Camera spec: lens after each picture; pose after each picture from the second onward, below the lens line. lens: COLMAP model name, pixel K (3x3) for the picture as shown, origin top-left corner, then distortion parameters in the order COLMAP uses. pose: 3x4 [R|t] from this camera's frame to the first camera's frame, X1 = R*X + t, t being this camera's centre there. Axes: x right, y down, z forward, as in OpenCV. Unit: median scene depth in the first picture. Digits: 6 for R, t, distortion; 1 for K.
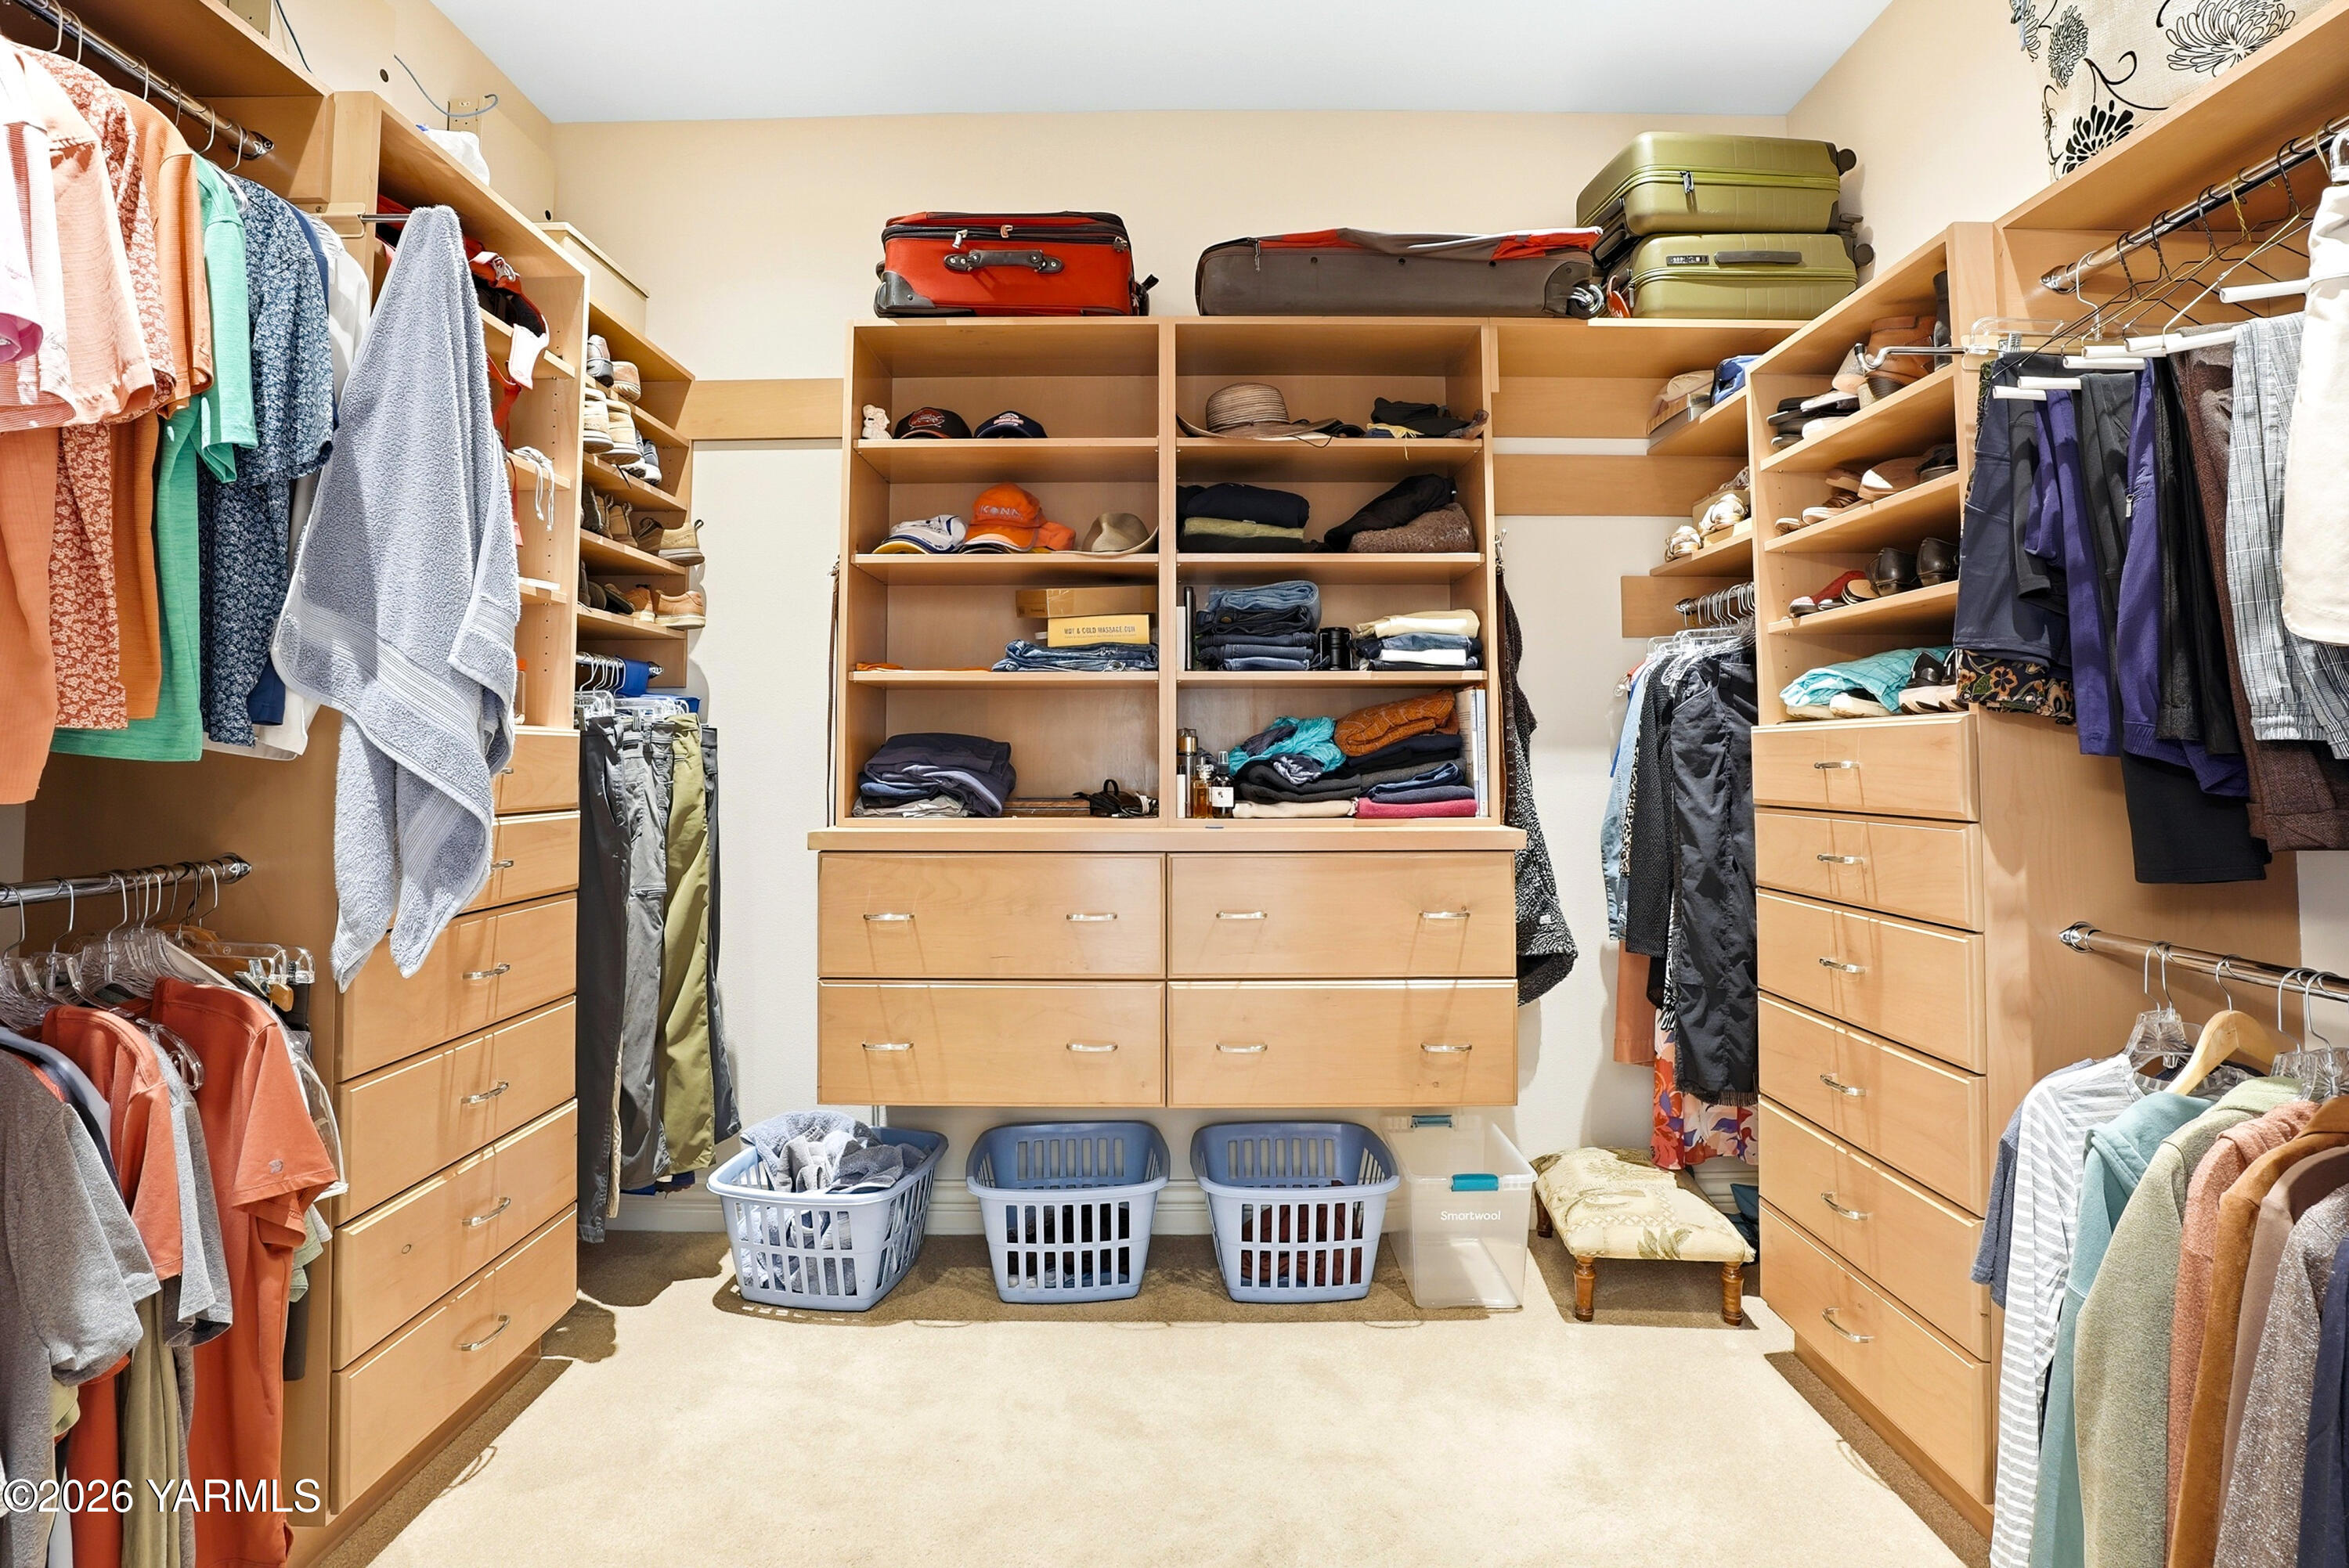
lens RADIAL K [[1104.6, 0, 1172.5], [0, 1104.6, 702.1], [0, 0, 1]] dist [-0.056743, 0.000223]
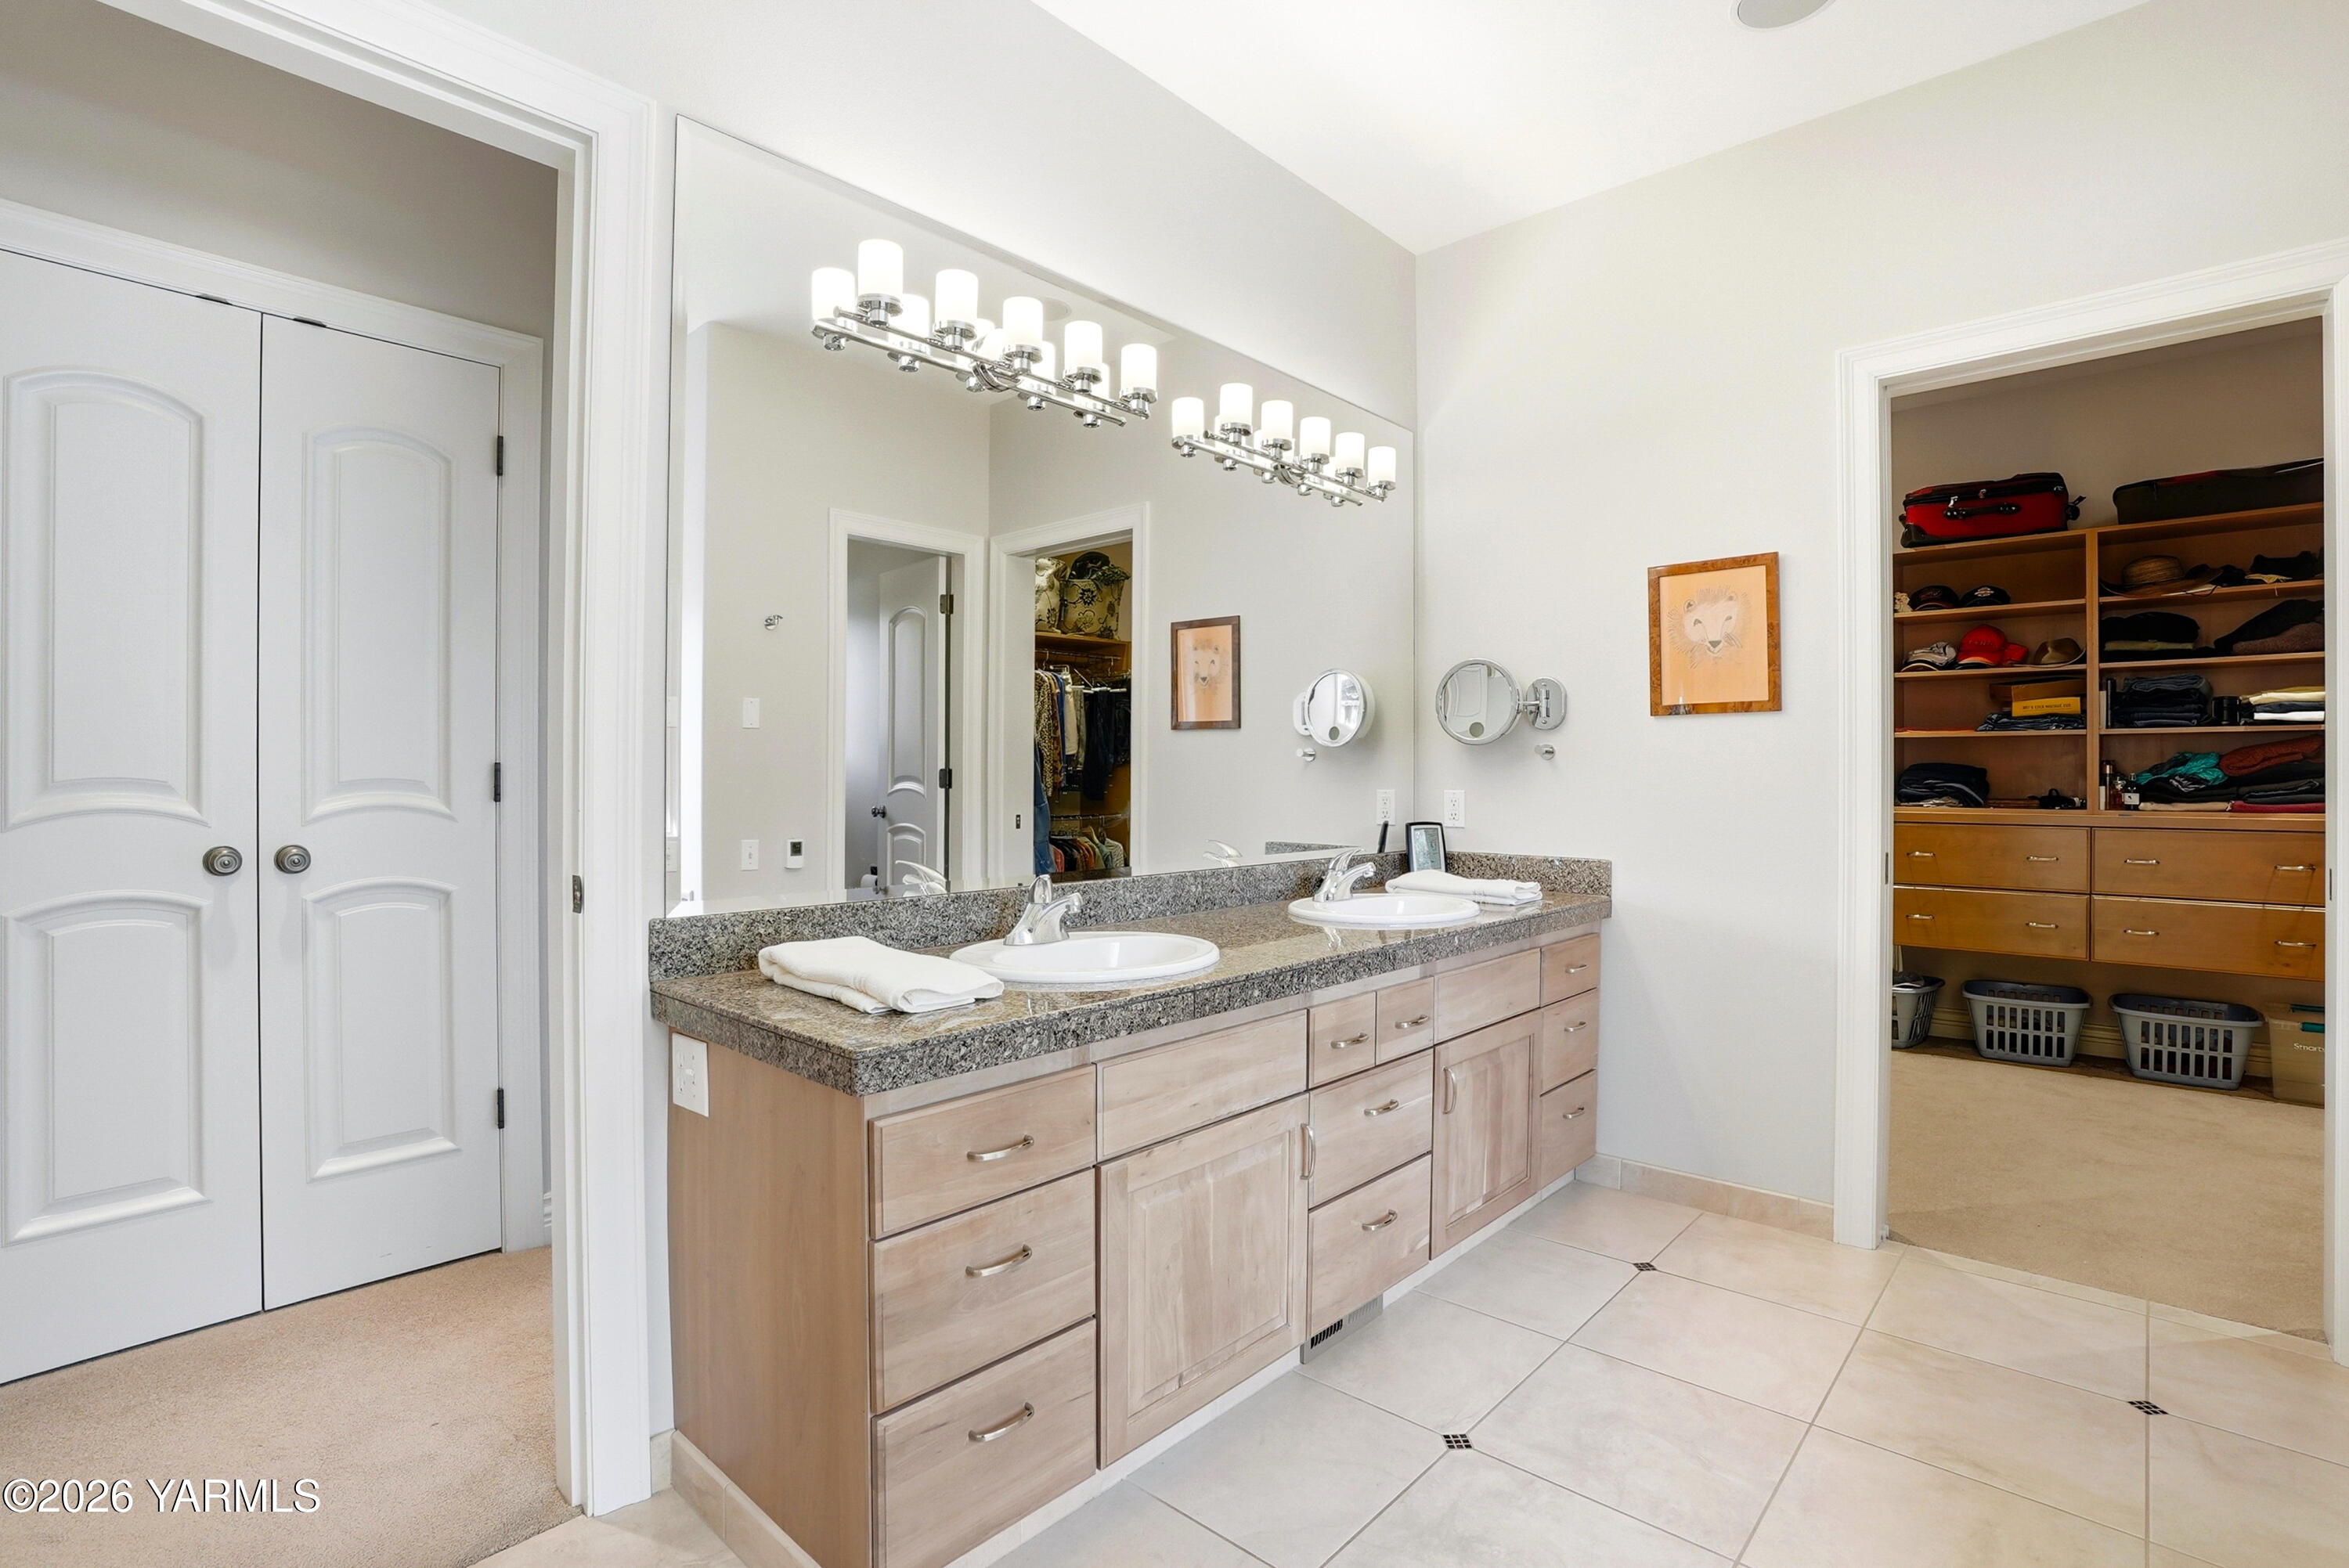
lens RADIAL K [[1105.3, 0, 1182.3], [0, 1105.3, 773.3], [0, 0, 1]] dist [-0.059276, 0.019890]
pose [[0.746449, 0.001737, -0.665441, 0.047187], [0.029237, 0.998945, 0.035404, -0.059447], [0.664801, -0.045883, 0.745611, -1.274699]]
